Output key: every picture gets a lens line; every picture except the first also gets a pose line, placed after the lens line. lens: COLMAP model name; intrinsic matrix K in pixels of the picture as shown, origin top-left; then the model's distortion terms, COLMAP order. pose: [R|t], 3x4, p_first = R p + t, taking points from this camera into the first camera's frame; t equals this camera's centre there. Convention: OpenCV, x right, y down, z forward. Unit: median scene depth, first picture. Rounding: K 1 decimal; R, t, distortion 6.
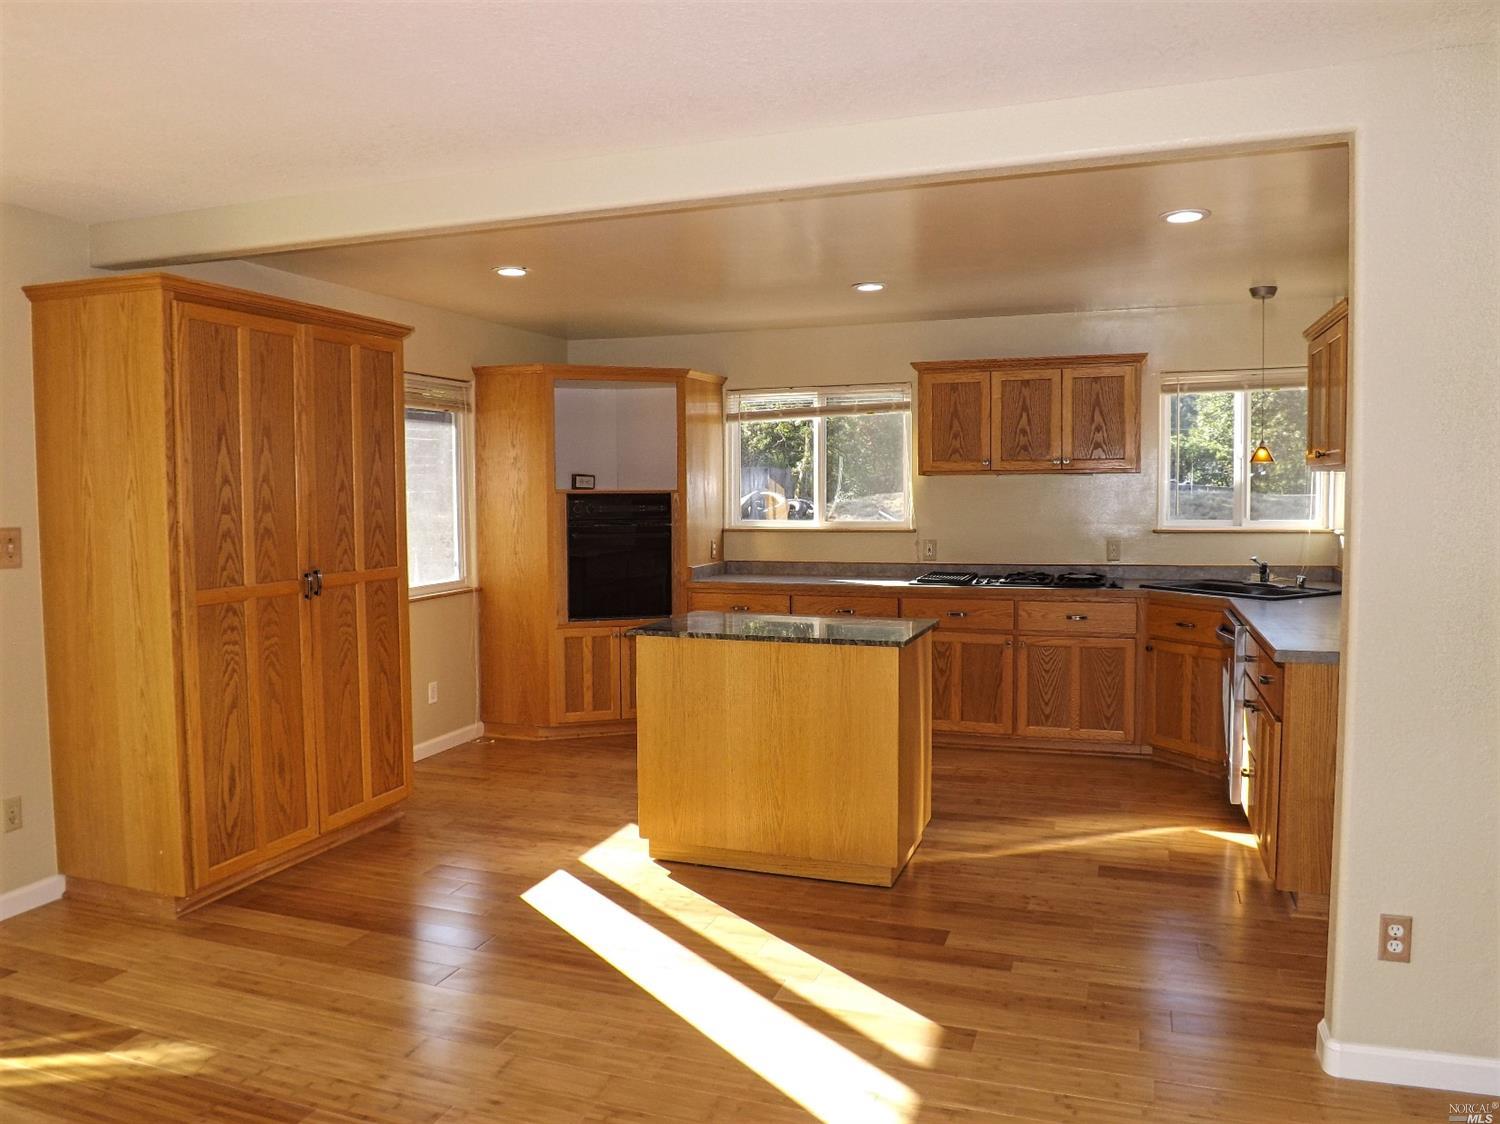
lens RADIAL K [[1081.3, 0, 750.0], [0, 1081.3, 562.0], [0, 0, 1]] dist [-0.060943, 0.008204]
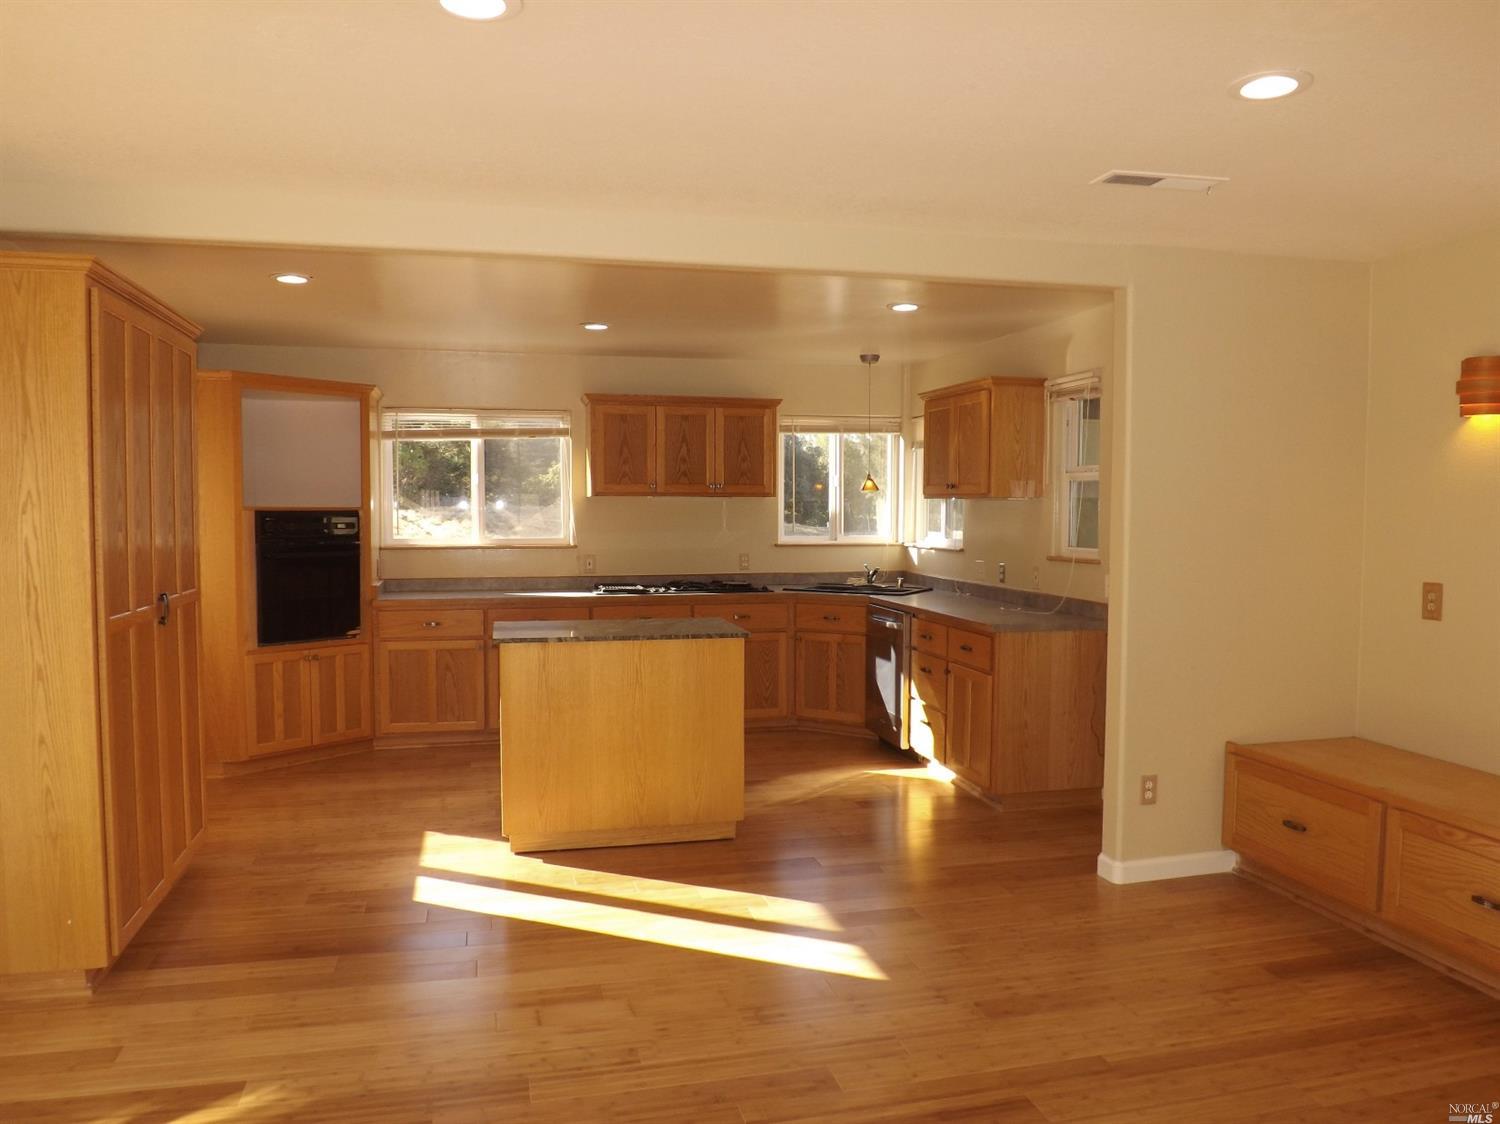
lens RADIAL K [[1115.0, 0, 742.2], [0, 1115.0, 576.4], [0, 0, 1]] dist [-0.058285, 0.004450]
pose [[0.832117, -0.023759, 0.554091, -0.366048], [0.027093, 0.999631, 0.002176, 0.003532], [-0.553938, 0.013201, 0.832453, -0.033101]]
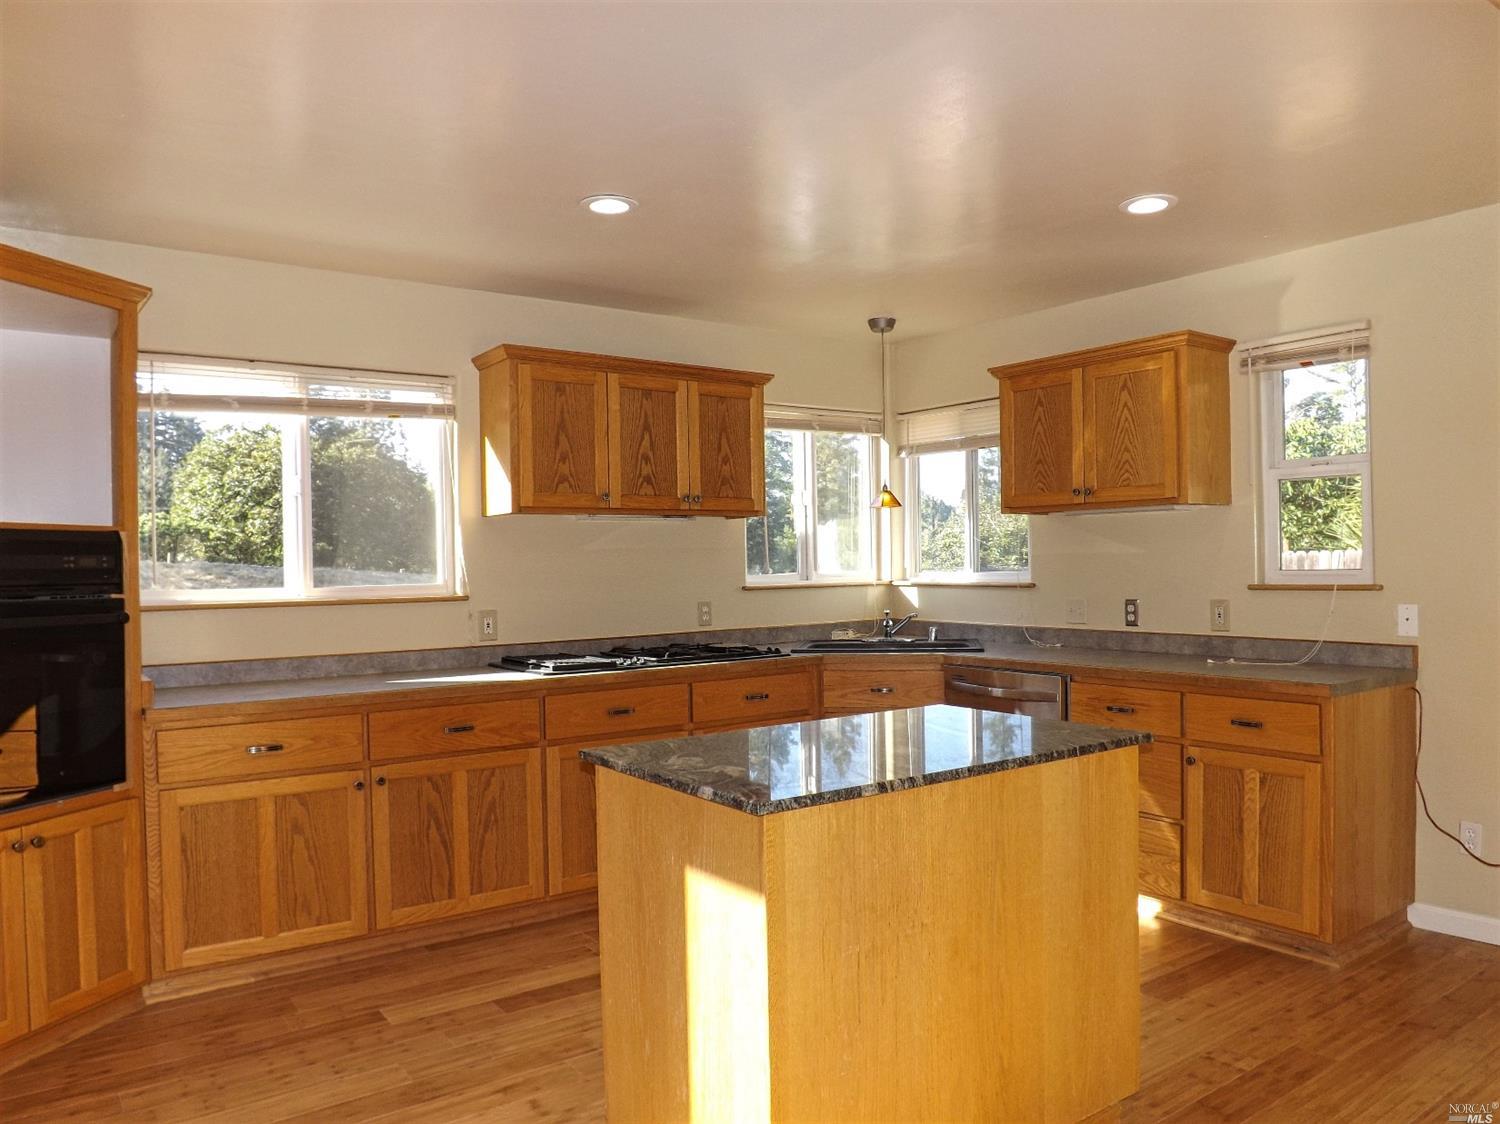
lens RADIAL K [[1081.3, 0, 750.0], [0, 1081.3, 562.0], [0, 0, 1]] dist [-0.060943, 0.008204]
pose [[0.552639, 0.000837, 0.833420, -0.336963], [0.066335, 0.996783, -0.044987, -0.010344], [-0.830777, 0.080146, 0.550805, 0.537984]]
